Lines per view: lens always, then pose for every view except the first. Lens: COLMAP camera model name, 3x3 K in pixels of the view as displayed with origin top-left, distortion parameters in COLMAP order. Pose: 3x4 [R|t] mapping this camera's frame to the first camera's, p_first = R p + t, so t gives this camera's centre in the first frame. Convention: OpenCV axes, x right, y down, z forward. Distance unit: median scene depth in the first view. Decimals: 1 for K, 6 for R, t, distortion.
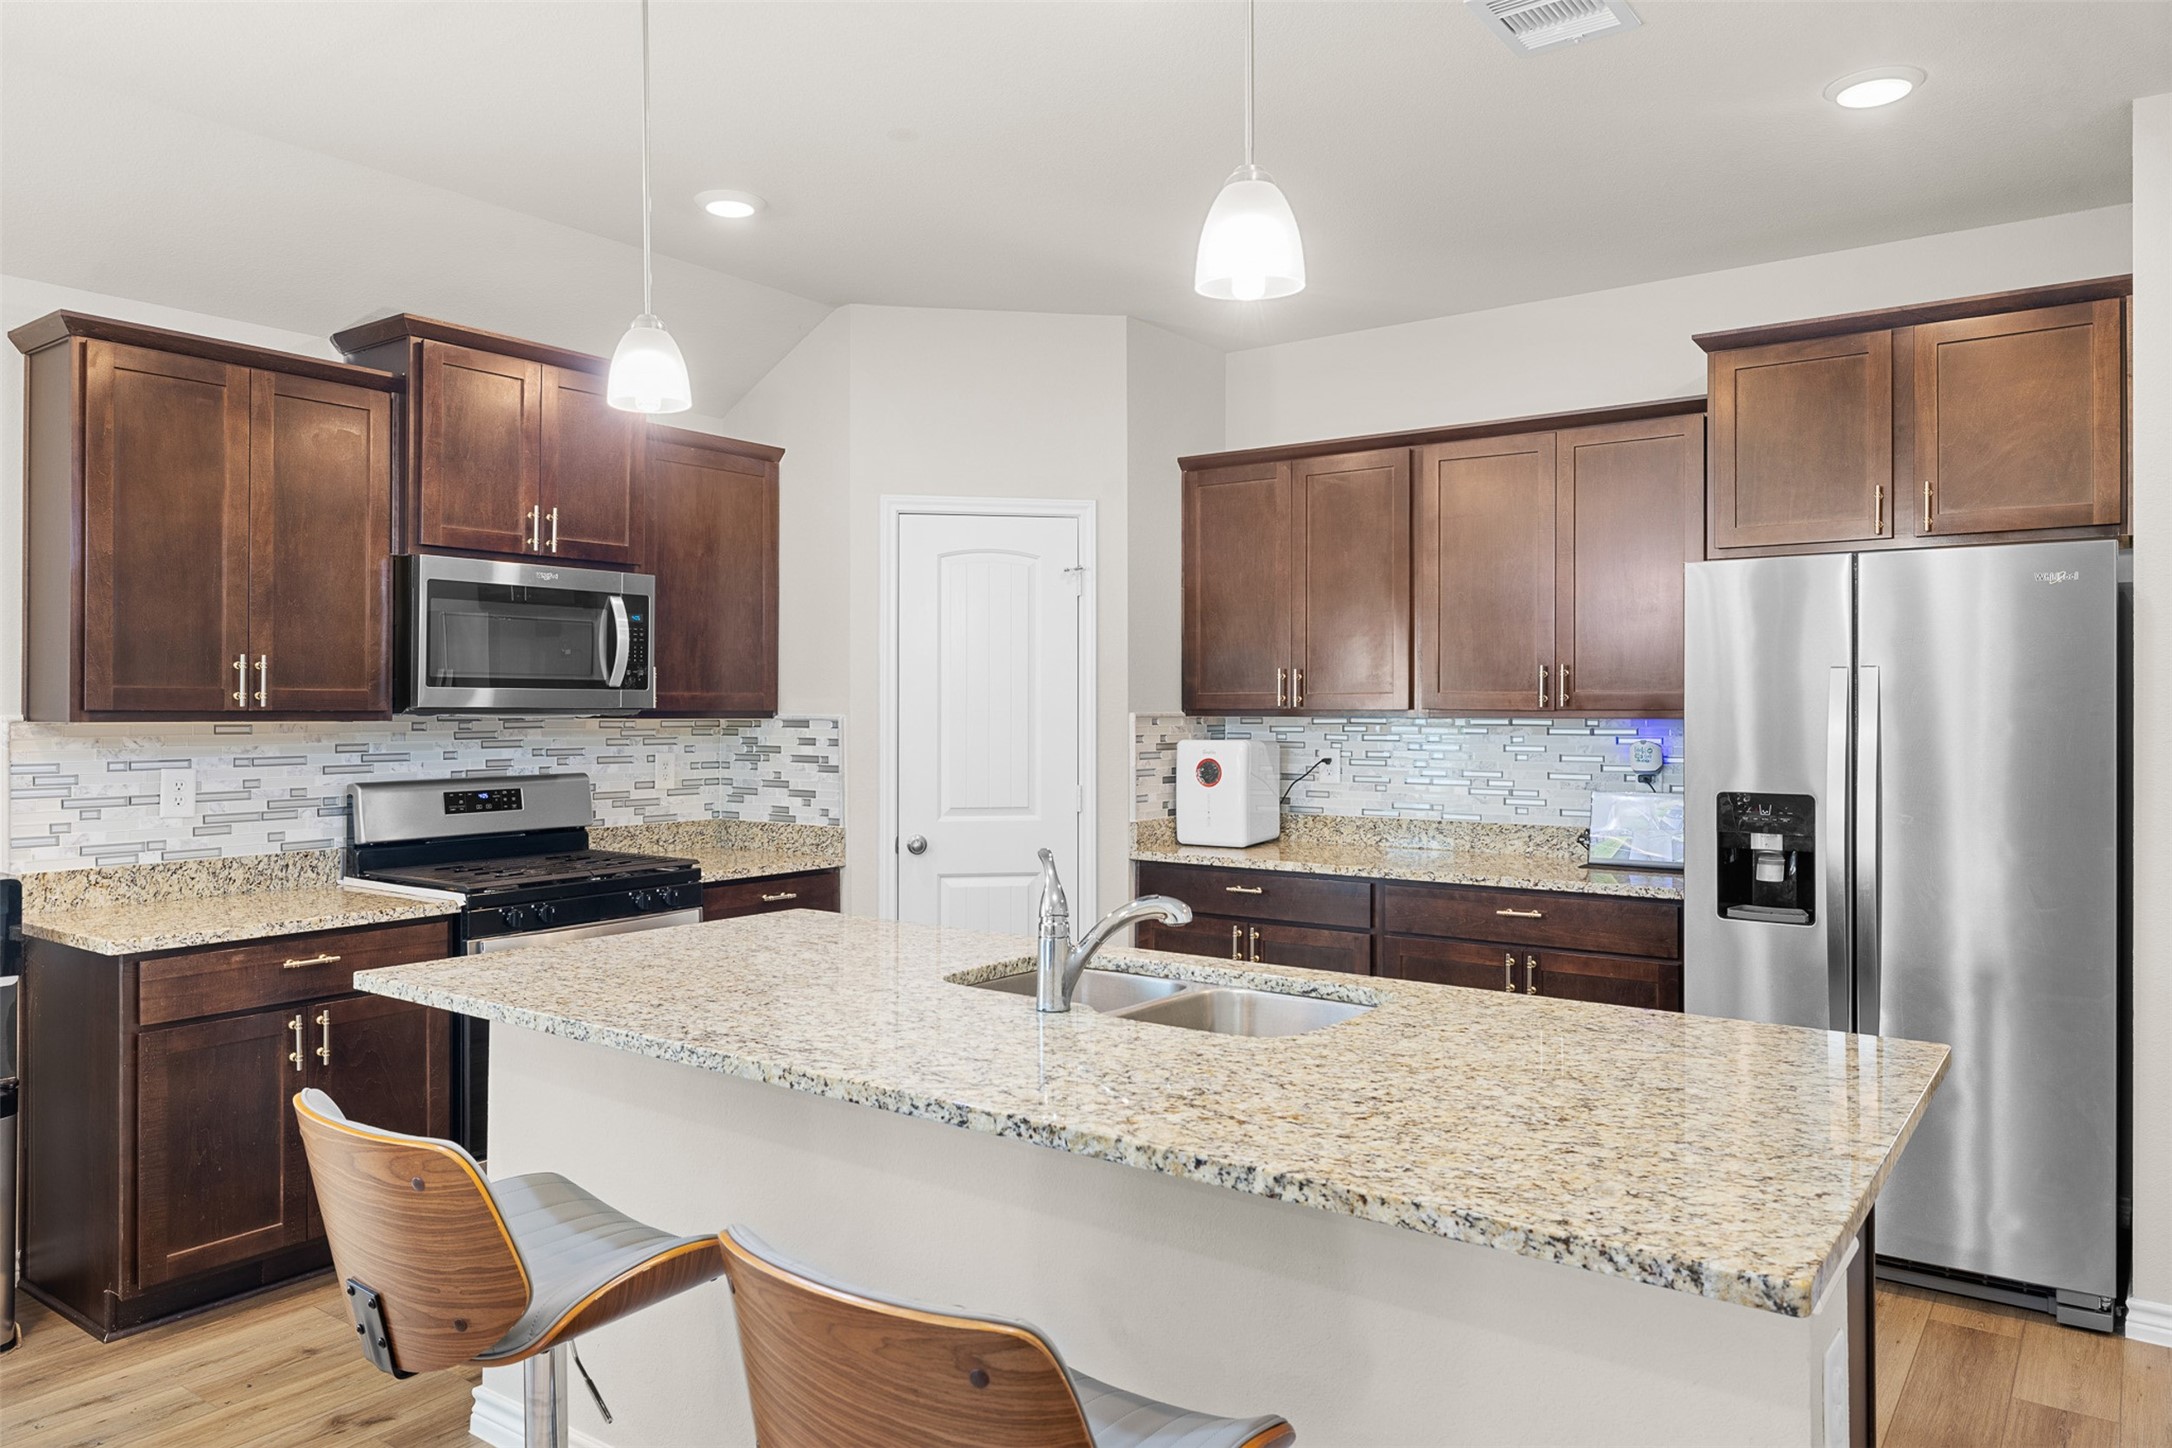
lens RADIAL K [[1418.3, 0, 1077.6], [0, 1418.3, 712.9], [0, 0, 1]] dist [-0.002666, 0.002219]
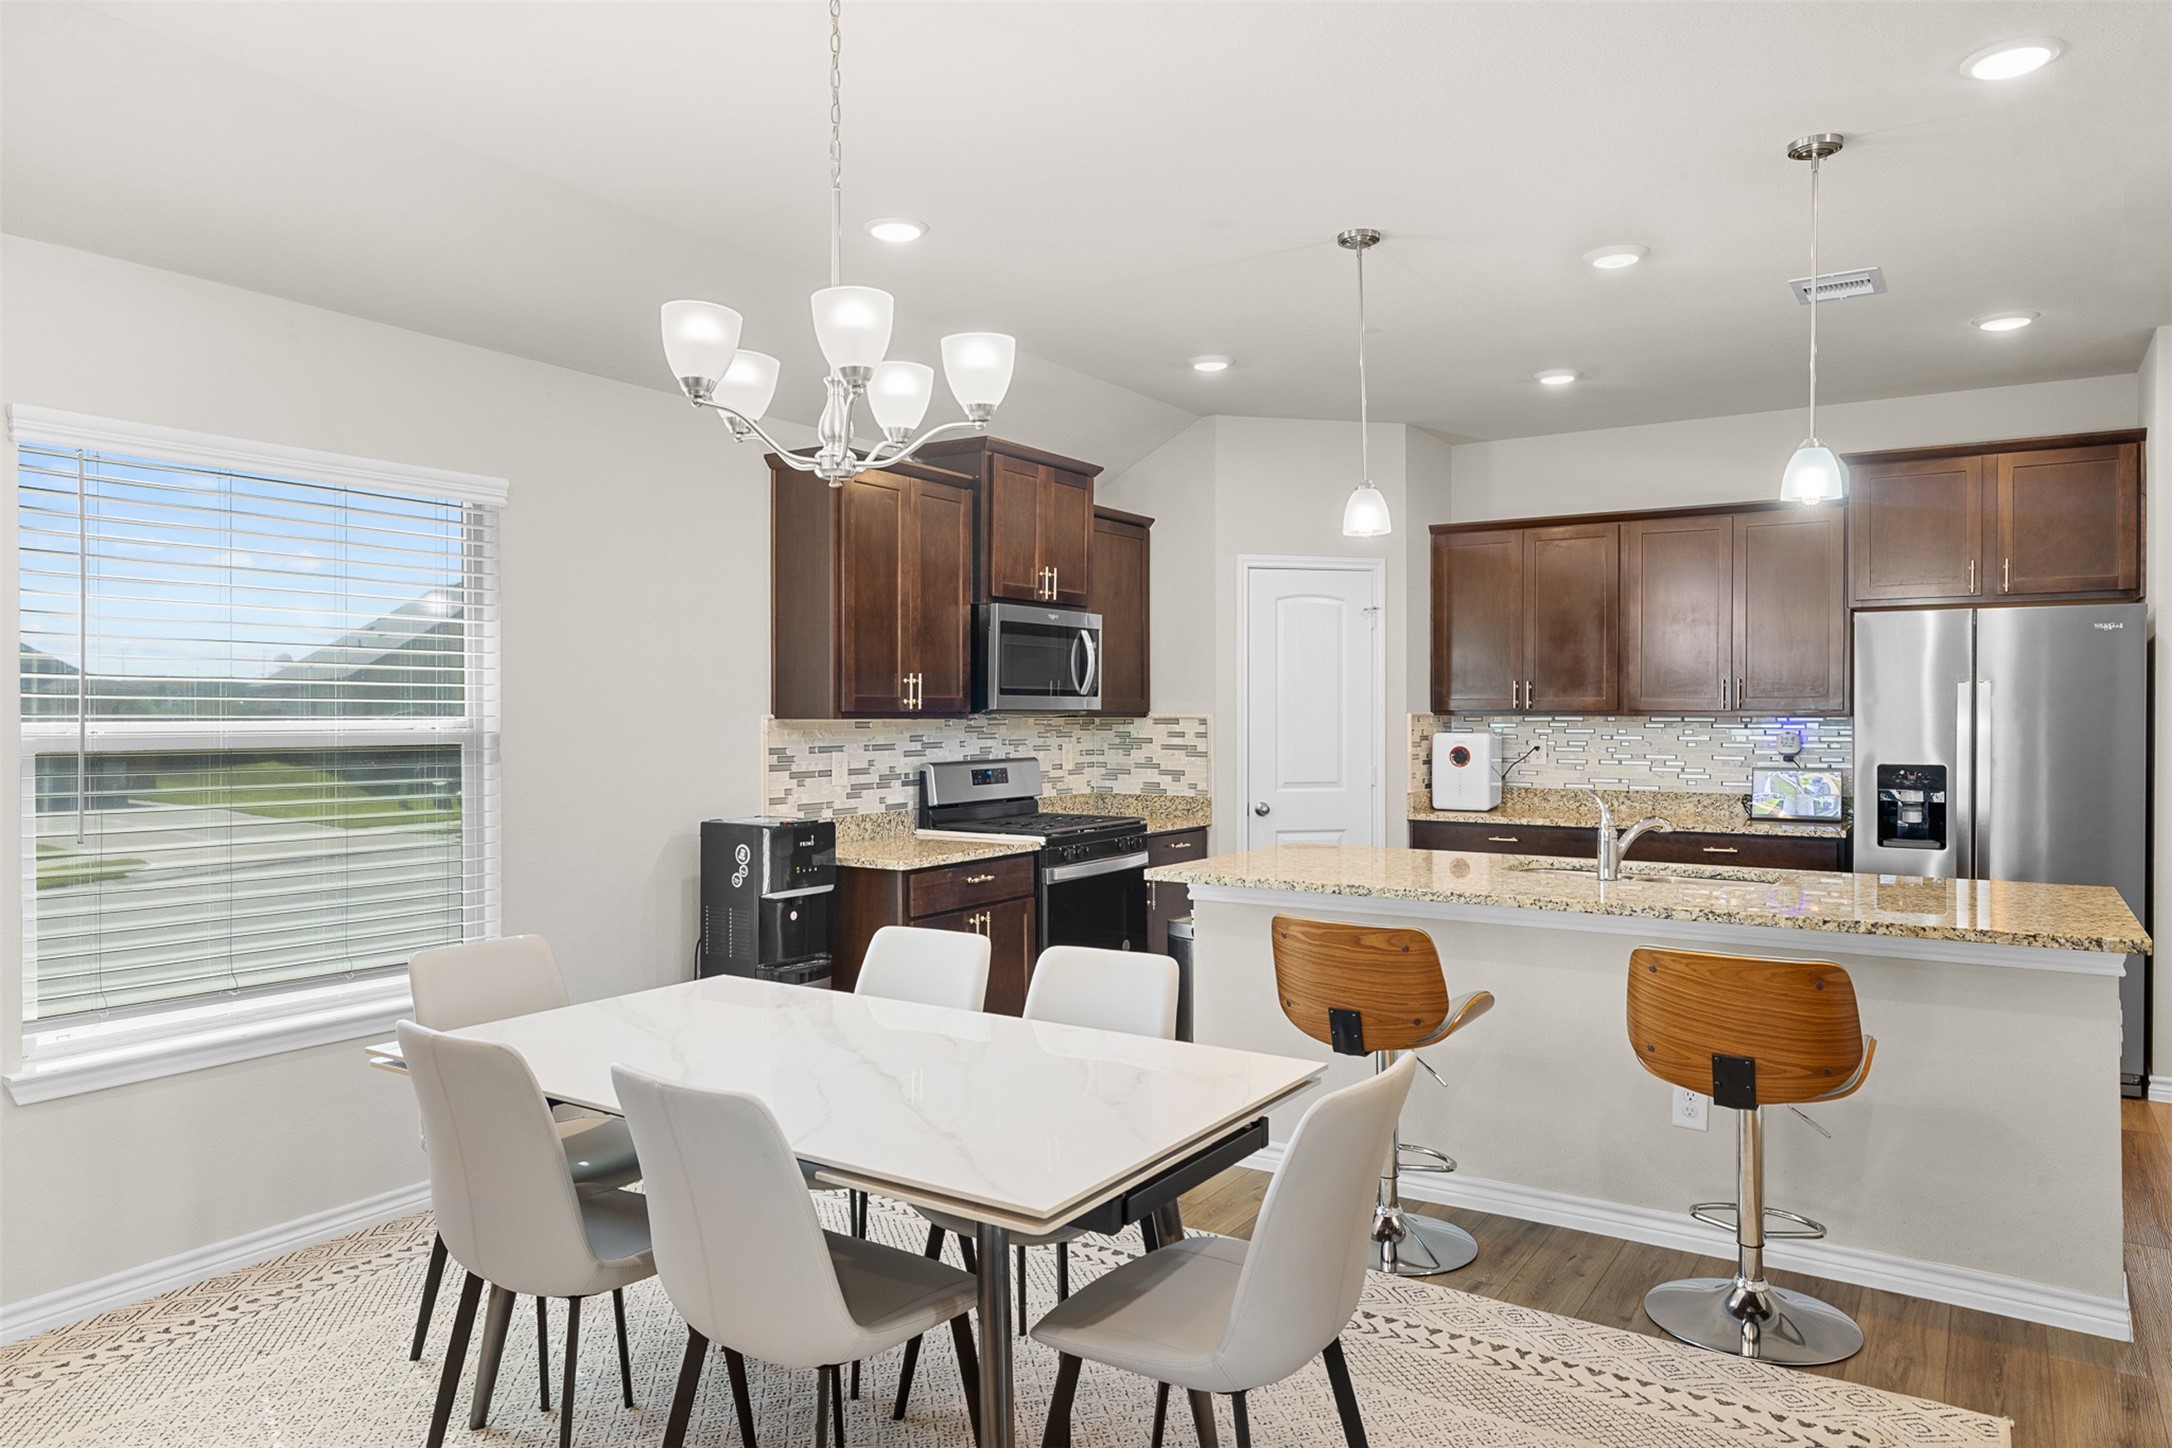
lens RADIAL K [[1361.2, 0, 1082.4], [0, 1361.2, 731.7], [0, 0, 1]] dist [0.001368, 0.003478]
pose [[0.998509, -0.001651, 0.054570, -0.416057], [0.000993, 0.999926, 0.012091, 0.001889], [-0.054586, -0.012019, 0.998437, -0.357671]]
